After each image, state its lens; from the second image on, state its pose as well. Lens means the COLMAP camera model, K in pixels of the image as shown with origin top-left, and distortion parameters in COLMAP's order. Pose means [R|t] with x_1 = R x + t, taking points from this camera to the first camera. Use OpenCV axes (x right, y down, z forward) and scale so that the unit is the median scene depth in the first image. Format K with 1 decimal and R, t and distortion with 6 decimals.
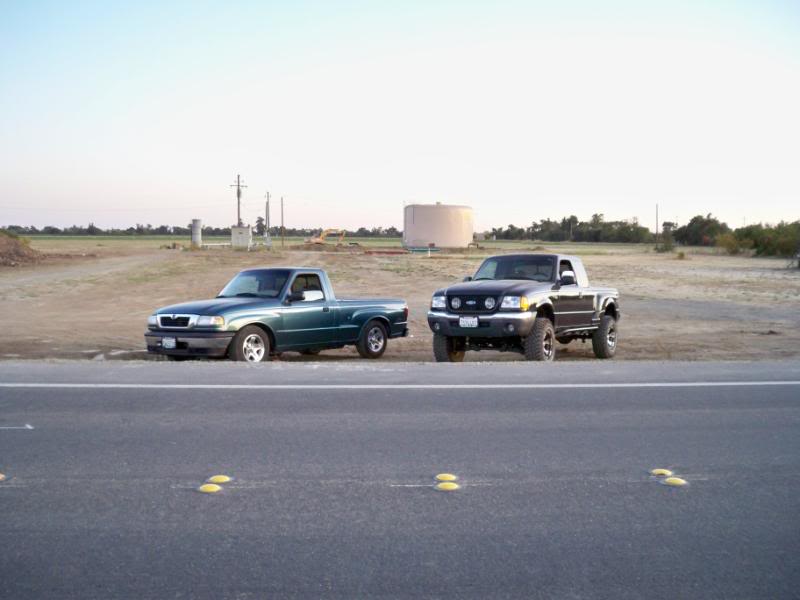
lens RADIAL K [[826.3, 0, 397.9], [0, 826.3, 302.6], [0, 0, 1]] dist [-0.119870, 0.000000]
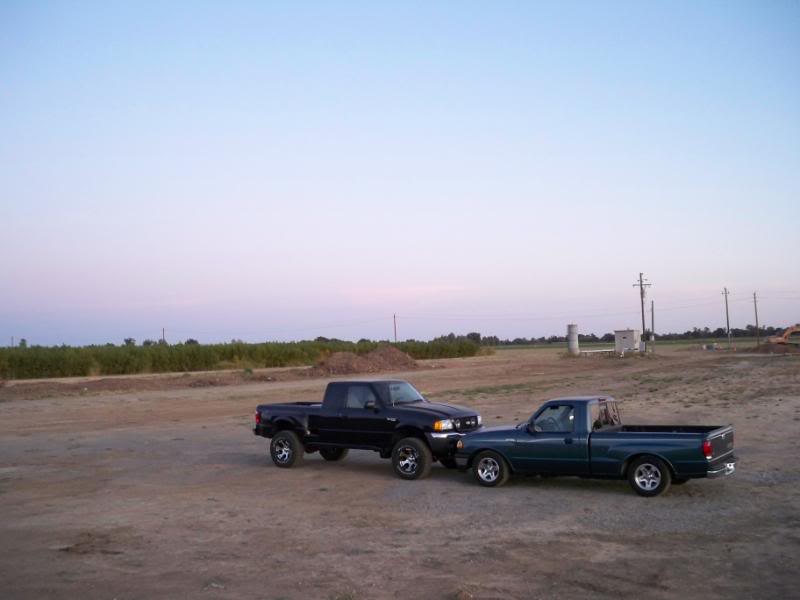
lens RADIAL K [[826.3, 0, 395.1], [0, 826.3, 293.5], [0, 0, 1]] dist [-0.119870, 0.000000]
pose [[0.774376, -0.076125, -0.628130, 0.118205], [-0.011681, 0.990847, -0.134484, -0.006231], [0.632618, 0.111479, 0.766398, 0.101402]]
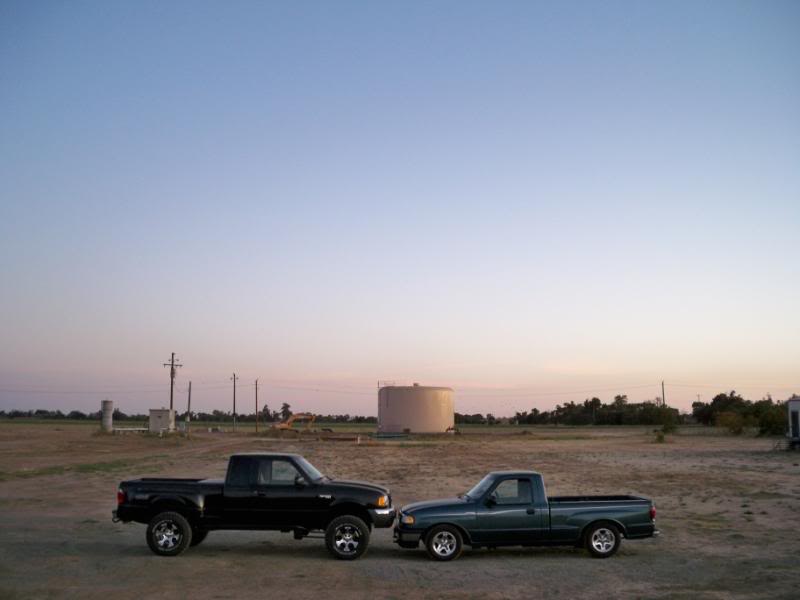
lens RADIAL K [[826.3, 0, 397.6], [0, 826.3, 303.3], [0, 0, 1]] dist [-0.119870, 0.000000]
pose [[0.998962, -0.014262, -0.043264, 0.069268], [0.004311, 0.975067, -0.221869, -0.005301], [0.045350, 0.221452, 0.974116, 0.084979]]
